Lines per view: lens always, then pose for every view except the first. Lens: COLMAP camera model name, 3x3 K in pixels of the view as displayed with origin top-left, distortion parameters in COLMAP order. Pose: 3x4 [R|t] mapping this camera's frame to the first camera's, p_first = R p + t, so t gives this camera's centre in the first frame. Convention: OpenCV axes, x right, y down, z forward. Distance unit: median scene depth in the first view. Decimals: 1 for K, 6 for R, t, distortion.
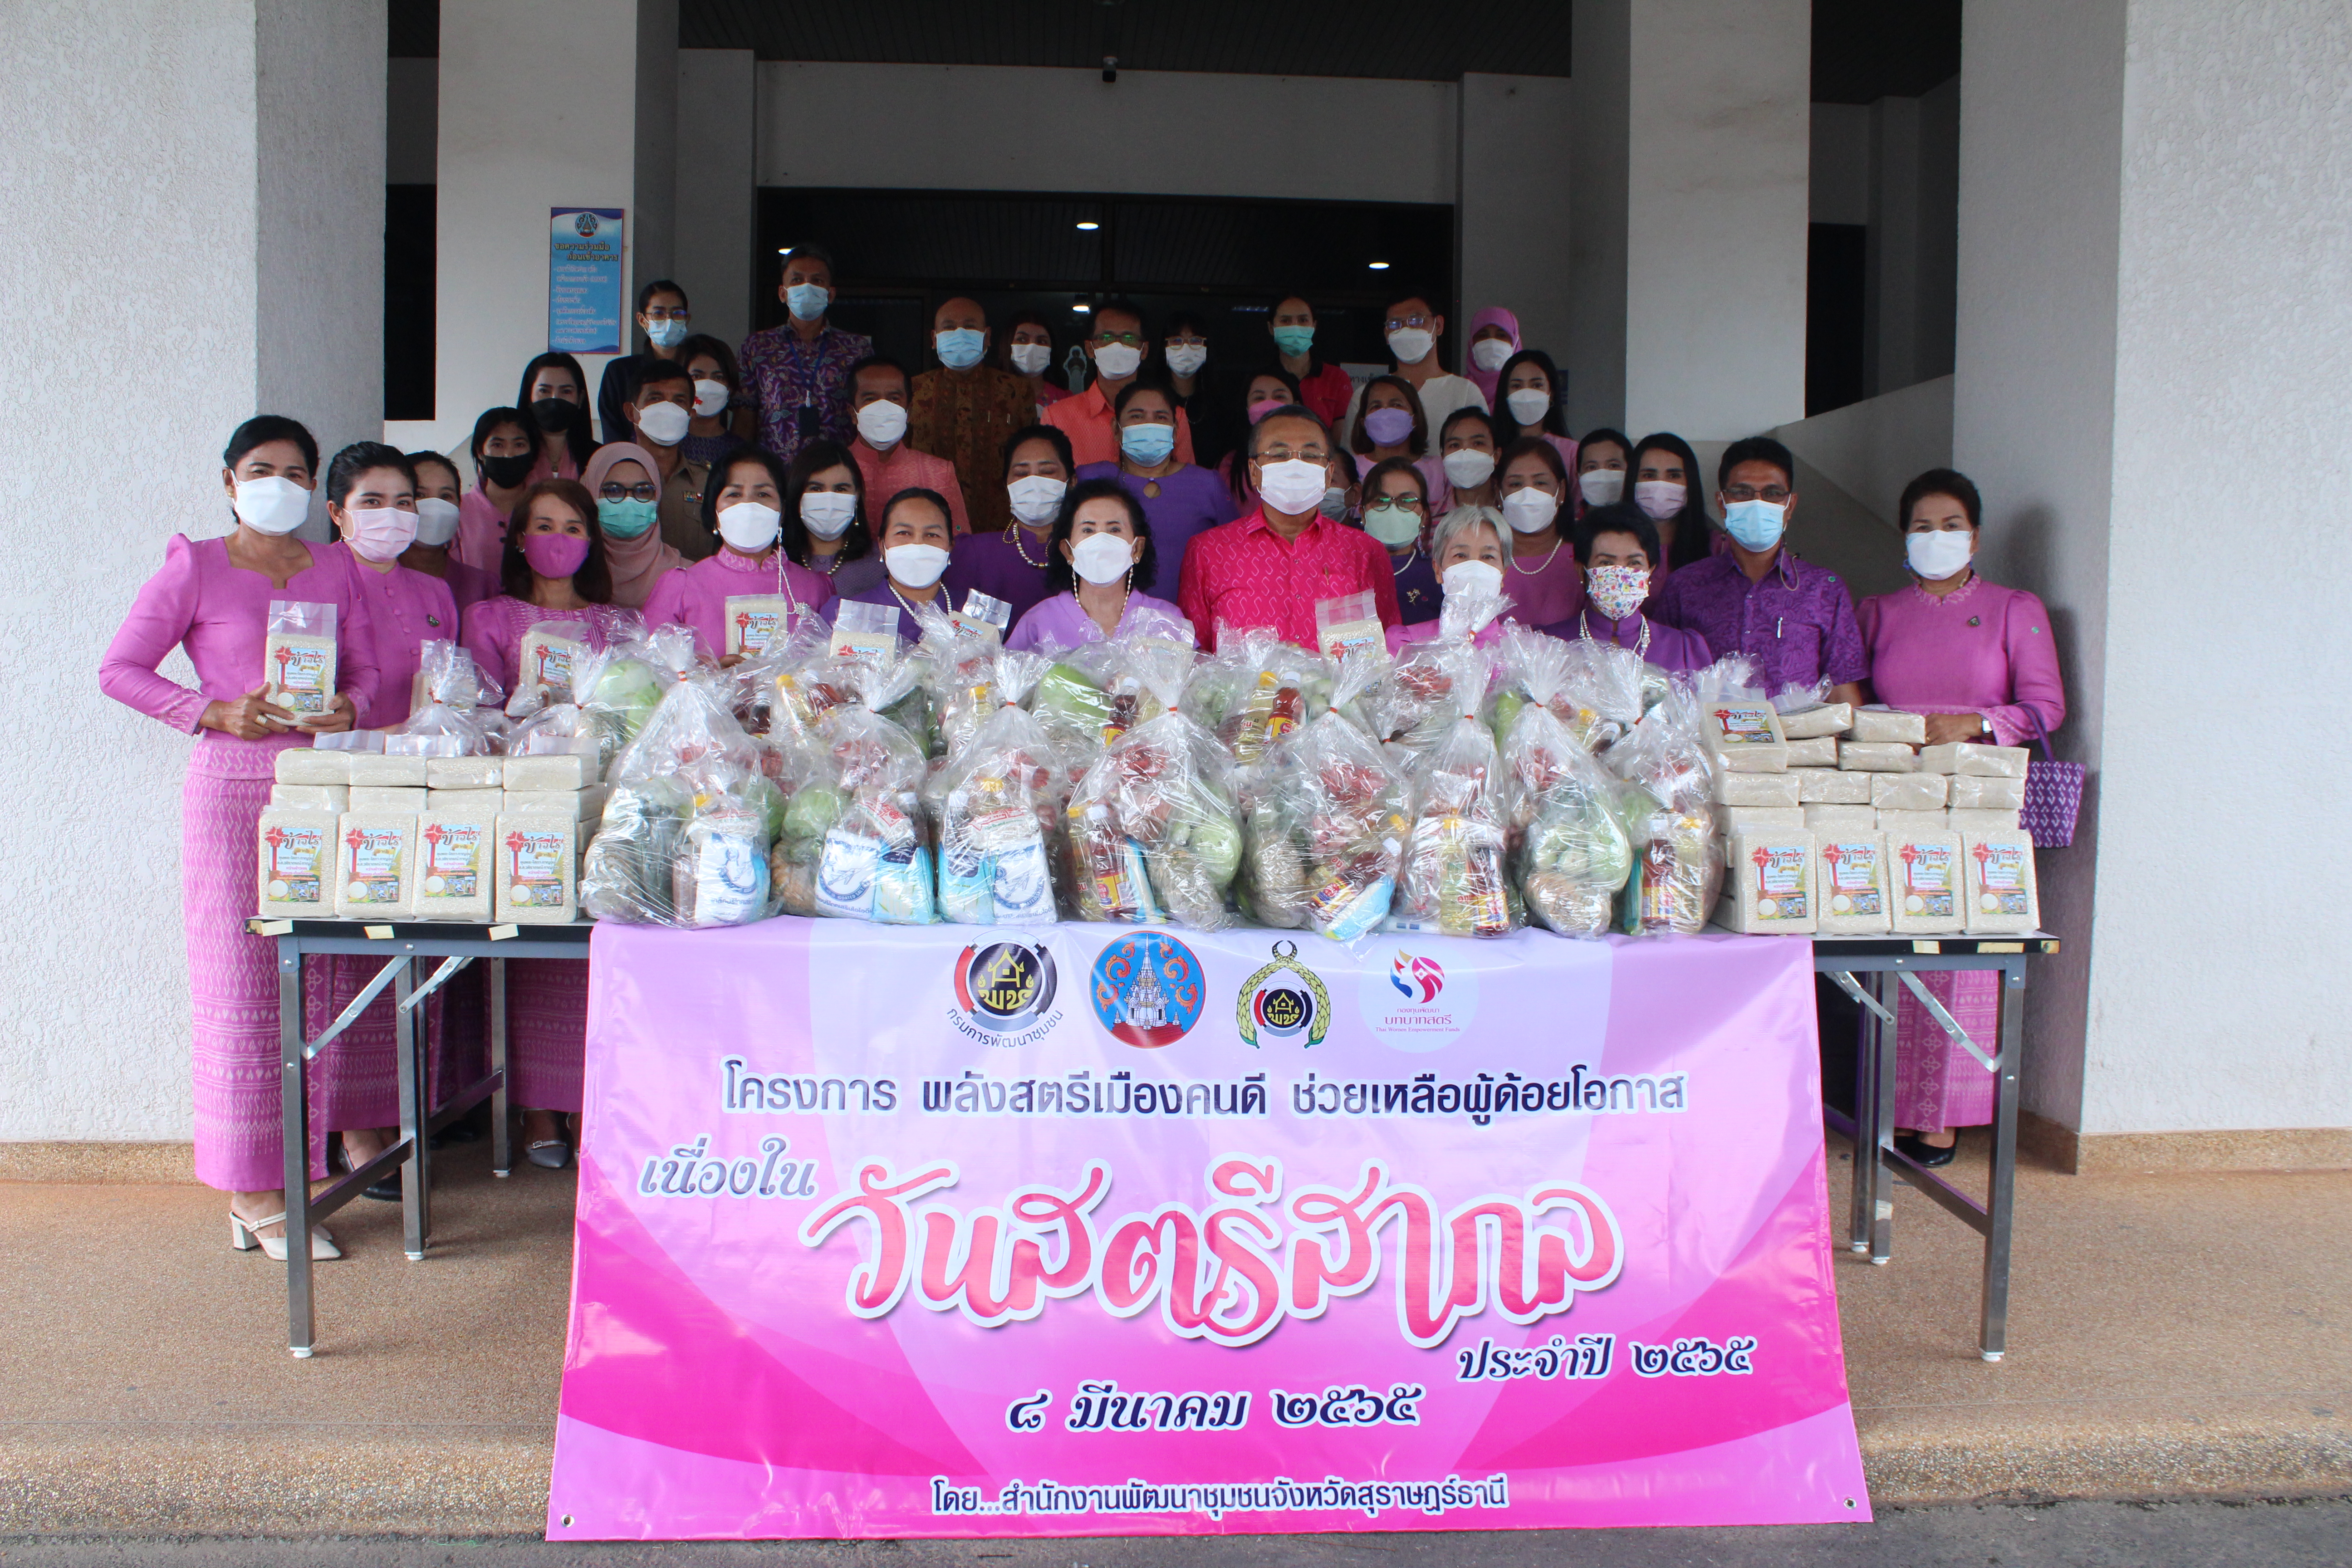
lens RADIAL K [[1977.9, 0, 1183.8], [0, 1977.9, 764.8], [0, 0, 1]] dist [-0.162521, 0.143757]
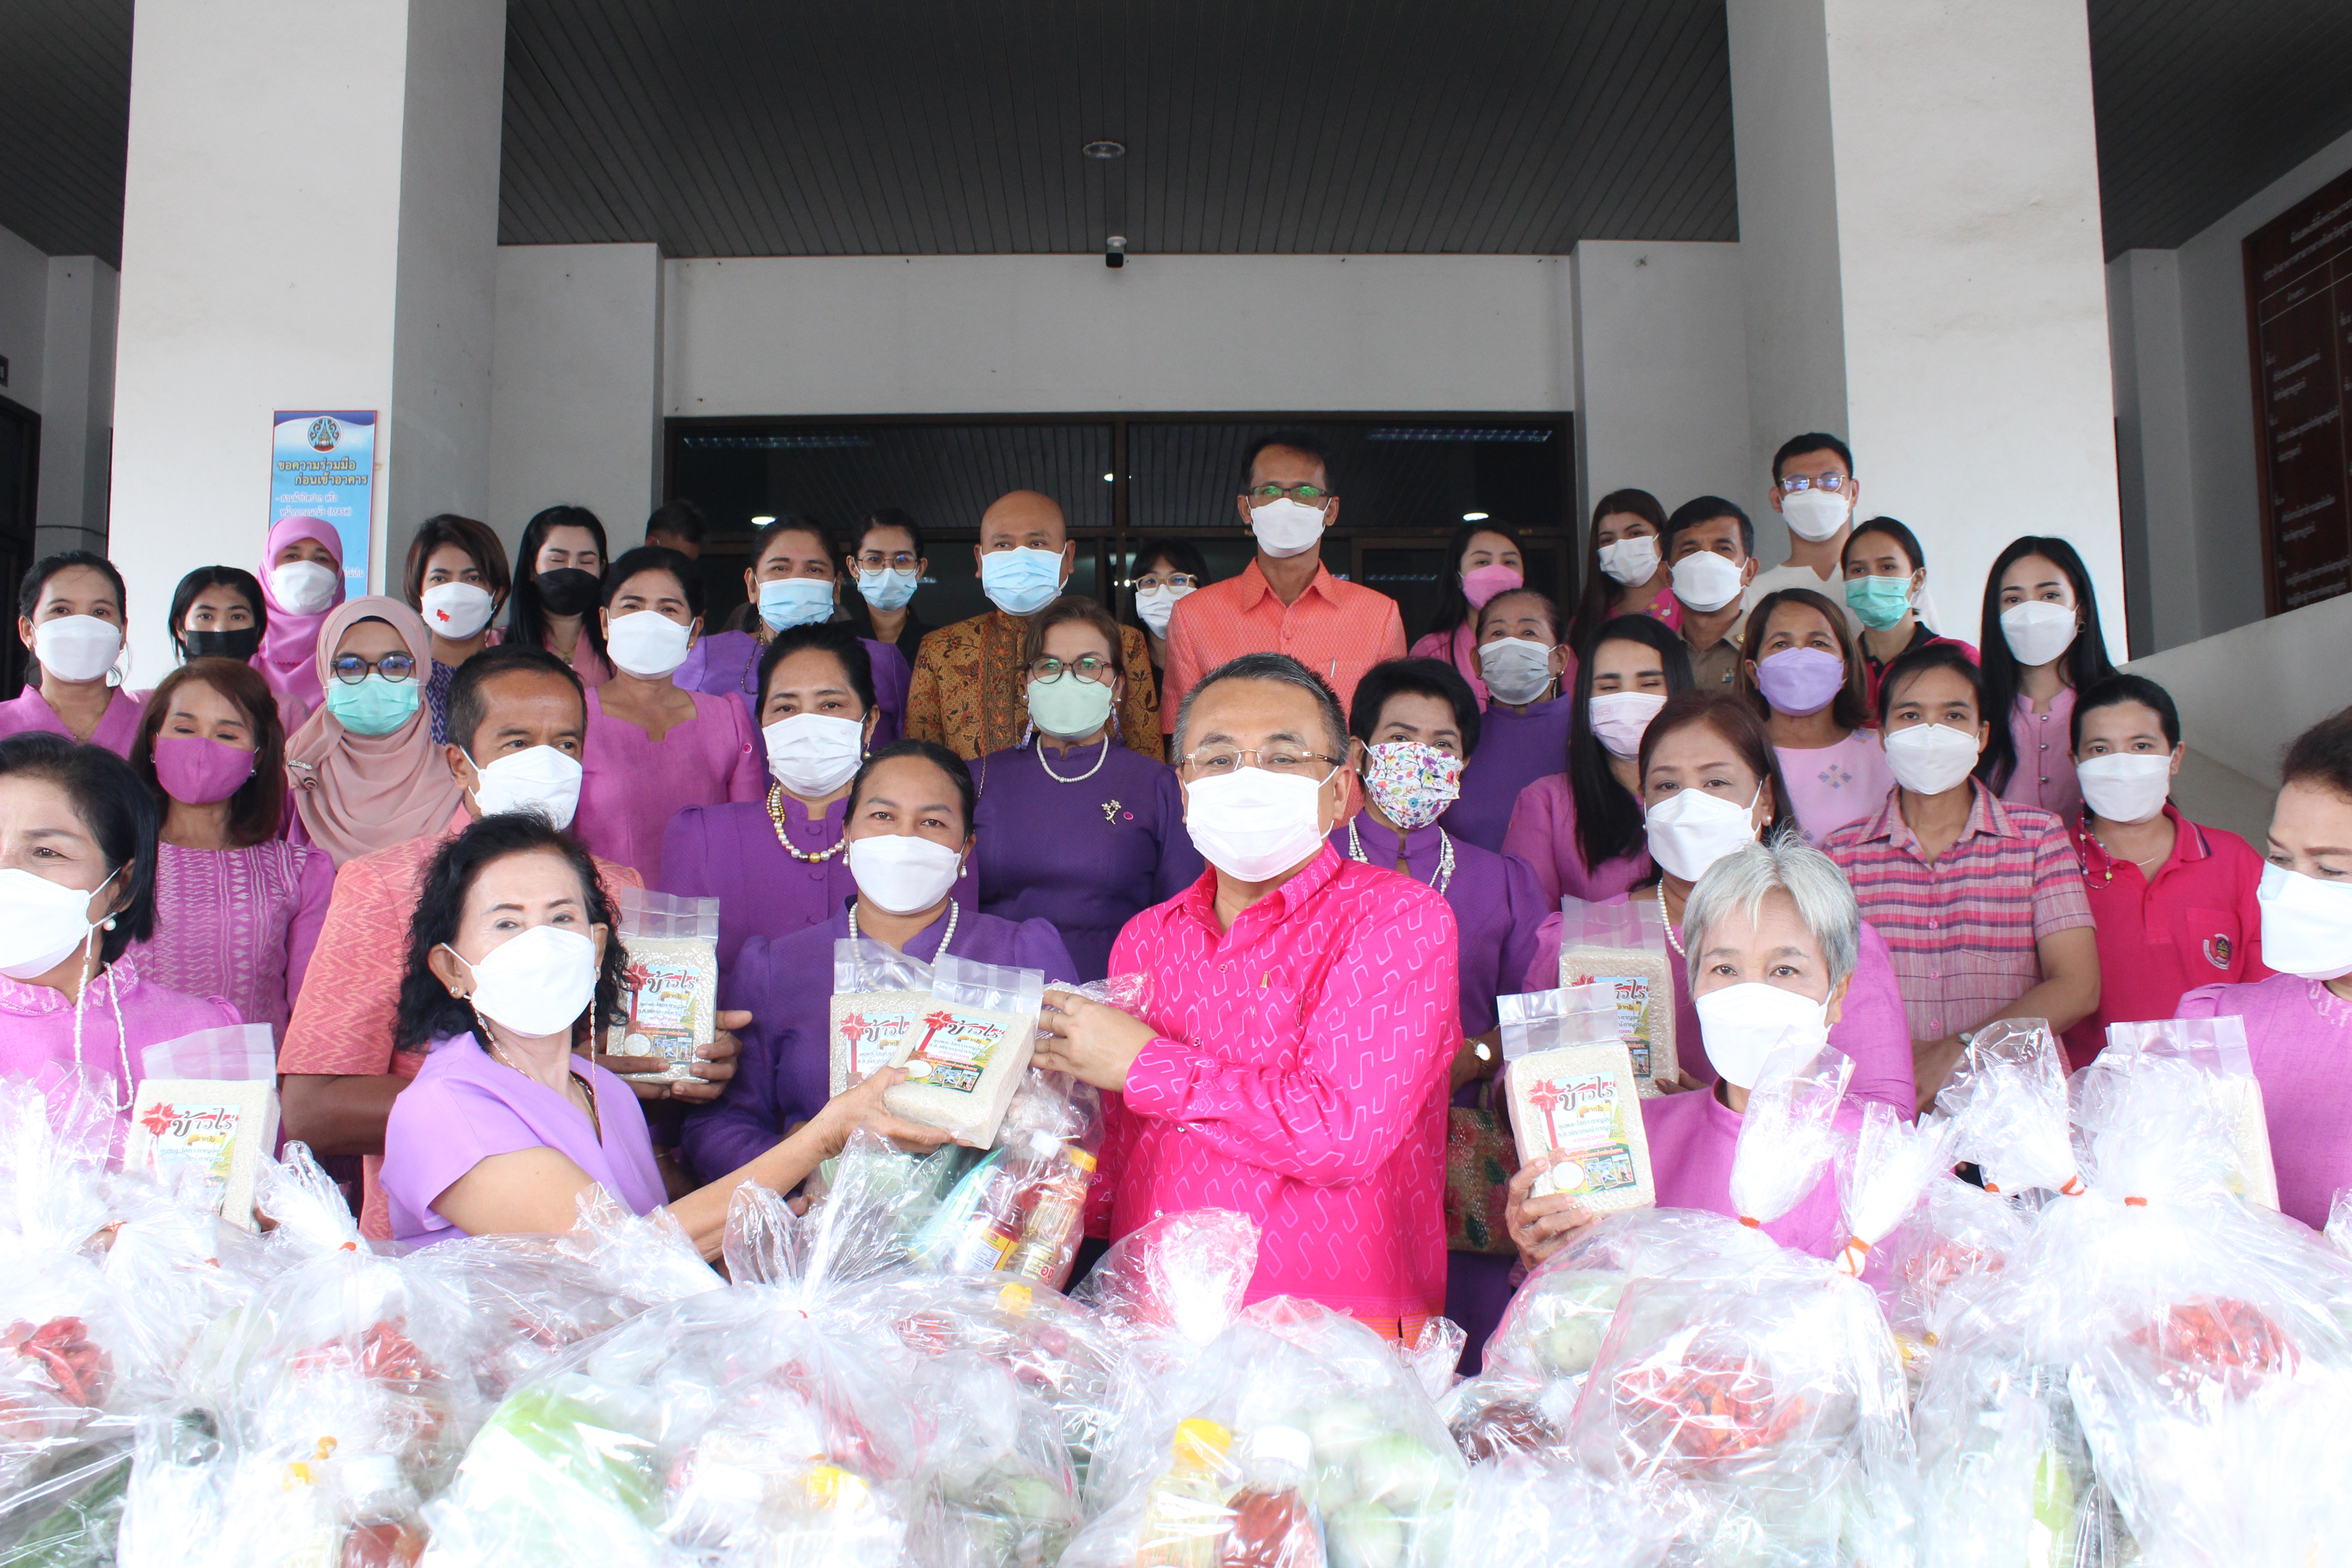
lens RADIAL K [[2128.7, 0, 1176.0], [0, 2128.7, 784.0], [0, 0, 1]] dist [-0.150853, 0.141575]
pose [[0.998678, -0.026855, -0.043827, 0.024289], [0.020332, 0.989511, -0.143019, -0.043234], [0.047208, 0.141939, 0.988749, 0.295672]]
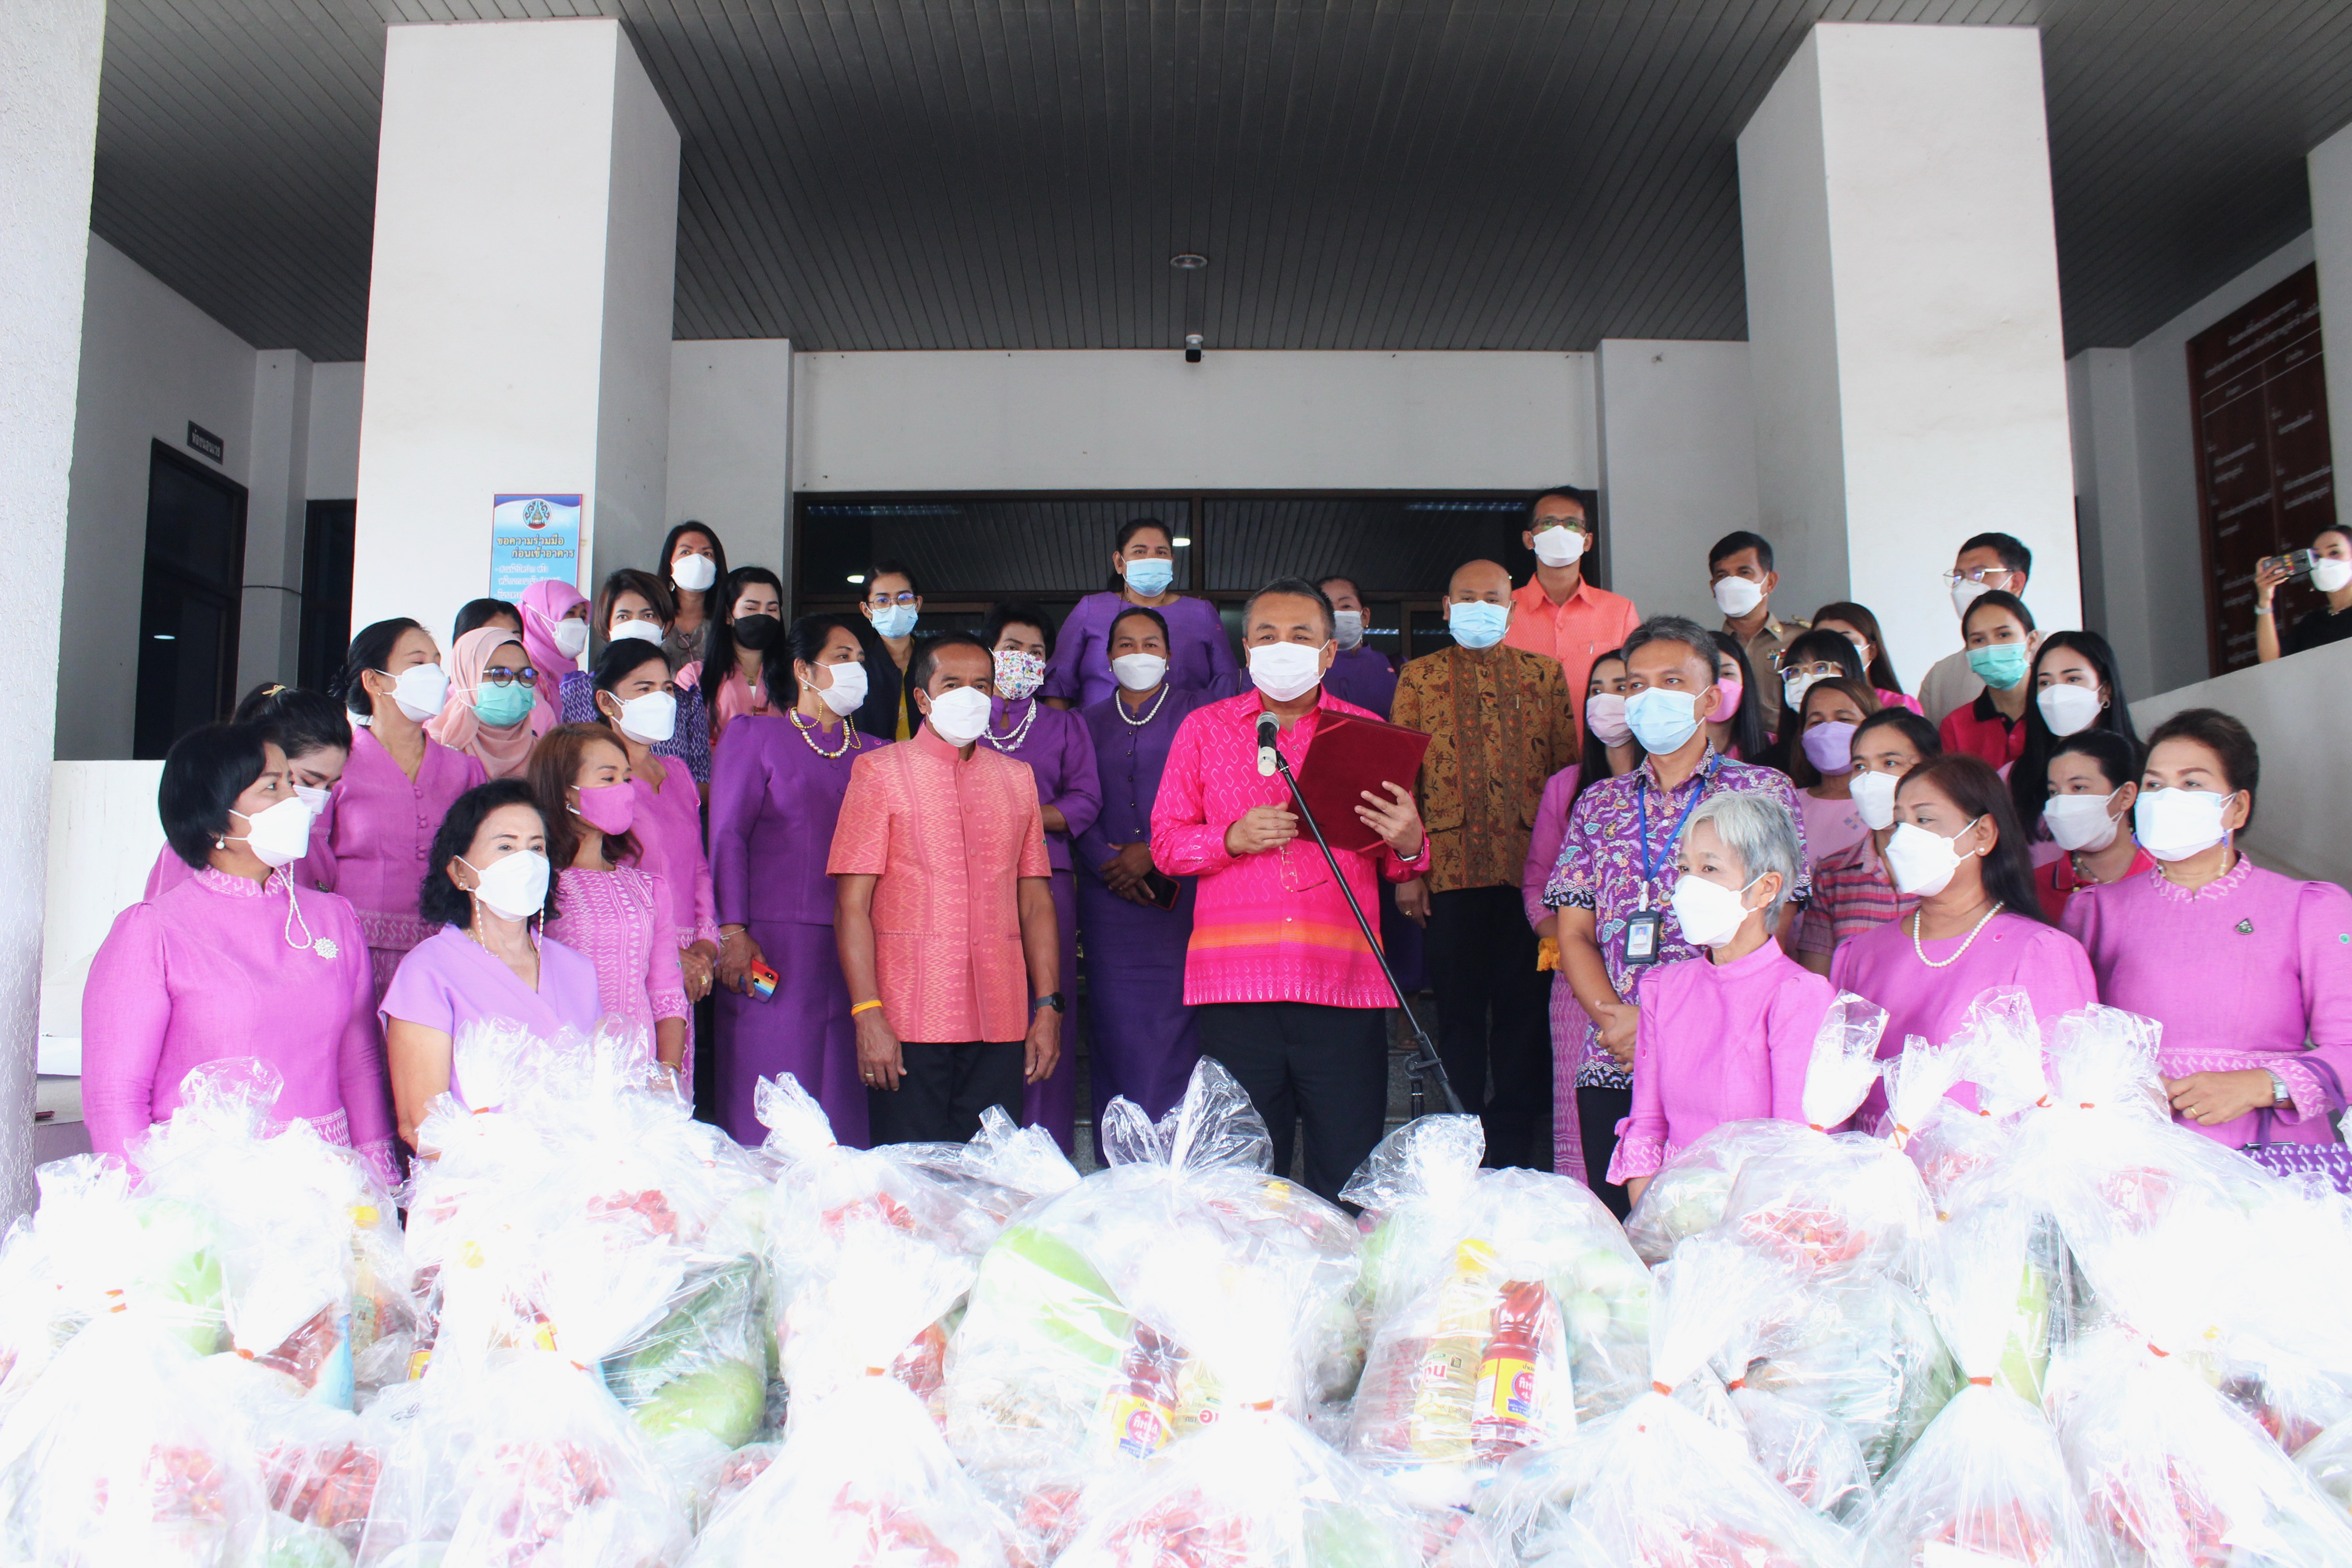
lens RADIAL K [[1977.9, 0, 1183.8], [0, 1977.9, 764.8], [0, 0, 1]] dist [-0.162521, 0.143757]
pose [[0.998219, -0.024398, -0.054446, 0.001183], [0.014820, 0.985361, -0.169836, -0.035454], [0.057793, 0.168726, 0.983967, 0.236186]]
